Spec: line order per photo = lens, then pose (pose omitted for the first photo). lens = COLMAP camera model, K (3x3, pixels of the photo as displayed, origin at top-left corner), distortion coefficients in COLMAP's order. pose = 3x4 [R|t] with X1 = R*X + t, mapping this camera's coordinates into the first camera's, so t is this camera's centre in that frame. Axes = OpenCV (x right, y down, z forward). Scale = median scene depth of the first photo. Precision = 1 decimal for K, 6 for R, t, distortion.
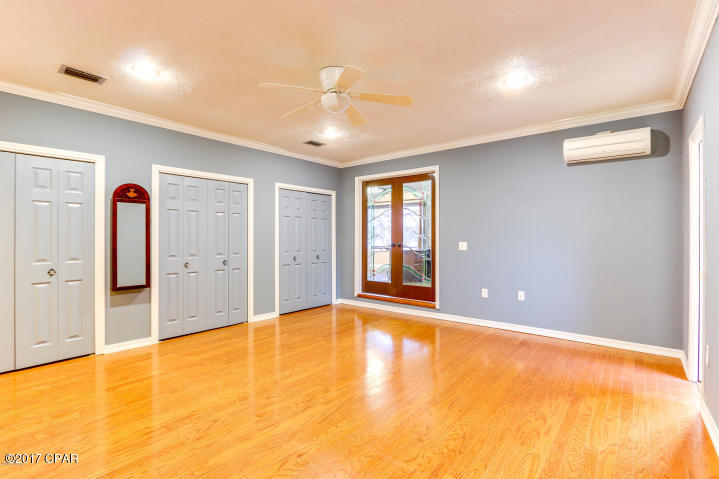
lens RADIAL K [[339.2, 0, 359.5], [0, 339.2, 236.4], [0, 0, 1]] dist [-0.022409, 0.000802]
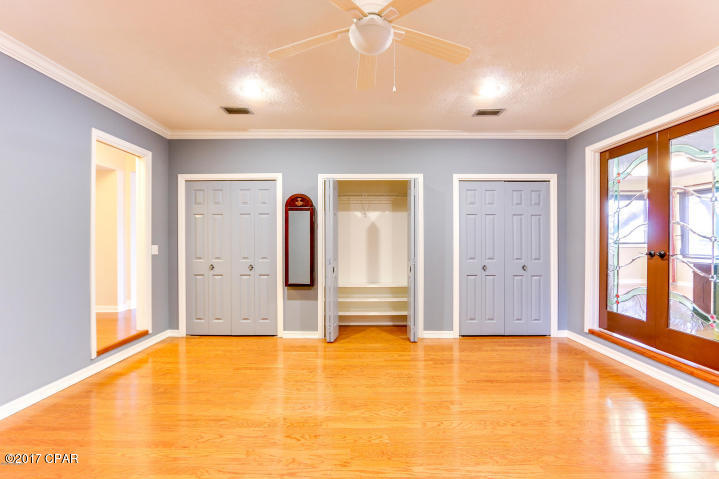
lens RADIAL K [[339.2, 0, 360.2], [0, 339.2, 241.7], [0, 0, 1]] dist [-0.022409, 0.000802]
pose [[0.635419, 0.000736, -0.772167, 0.239953], [0.002780, 0.999991, 0.003241, 0.001848], [0.772163, -0.004206, 0.635411, 0.300141]]
